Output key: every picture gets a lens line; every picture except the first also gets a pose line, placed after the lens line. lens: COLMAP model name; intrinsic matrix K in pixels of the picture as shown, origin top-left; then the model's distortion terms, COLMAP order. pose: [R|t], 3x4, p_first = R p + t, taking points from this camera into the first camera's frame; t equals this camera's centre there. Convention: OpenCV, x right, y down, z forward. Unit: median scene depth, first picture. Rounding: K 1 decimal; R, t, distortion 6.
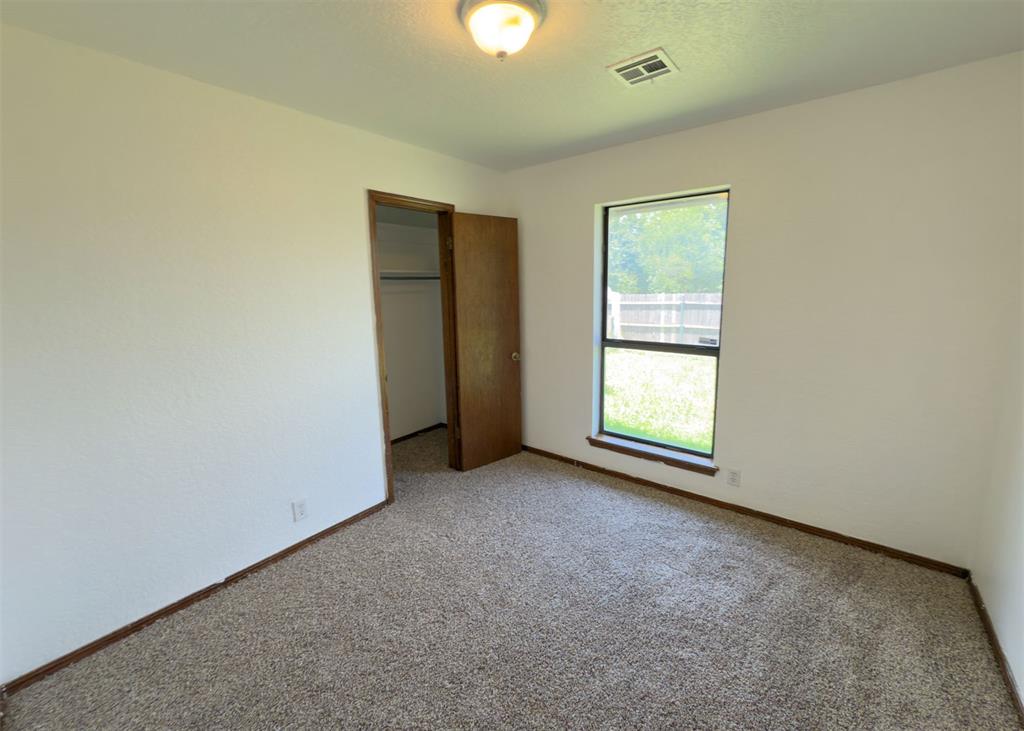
lens RADIAL K [[412.9, 0, 513.0], [0, 412.9, 347.8], [0, 0, 1]] dist [0.000275, 0.000013]
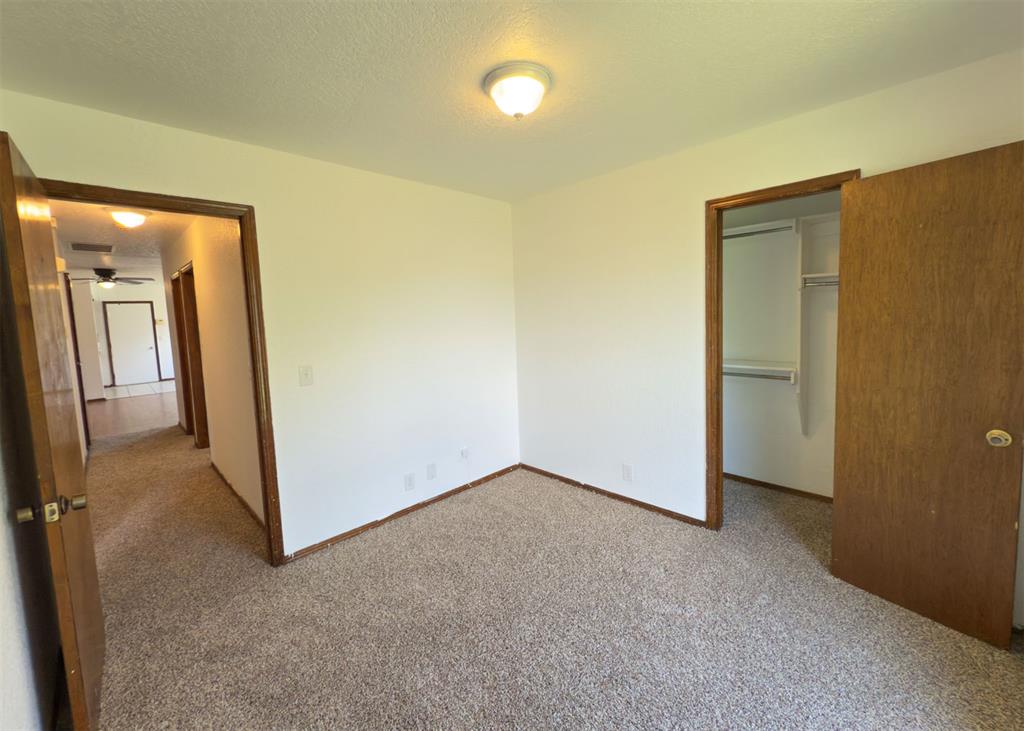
lens RADIAL K [[412.9, 0, 513.0], [0, 412.9, 347.8], [0, 0, 1]] dist [0.000275, 0.000013]
pose [[-0.110402, 0.106157, -0.988201, 0.612928], [-0.114708, 0.986274, 0.118765, -0.085167], [0.987245, 0.126466, -0.096710, 0.580074]]
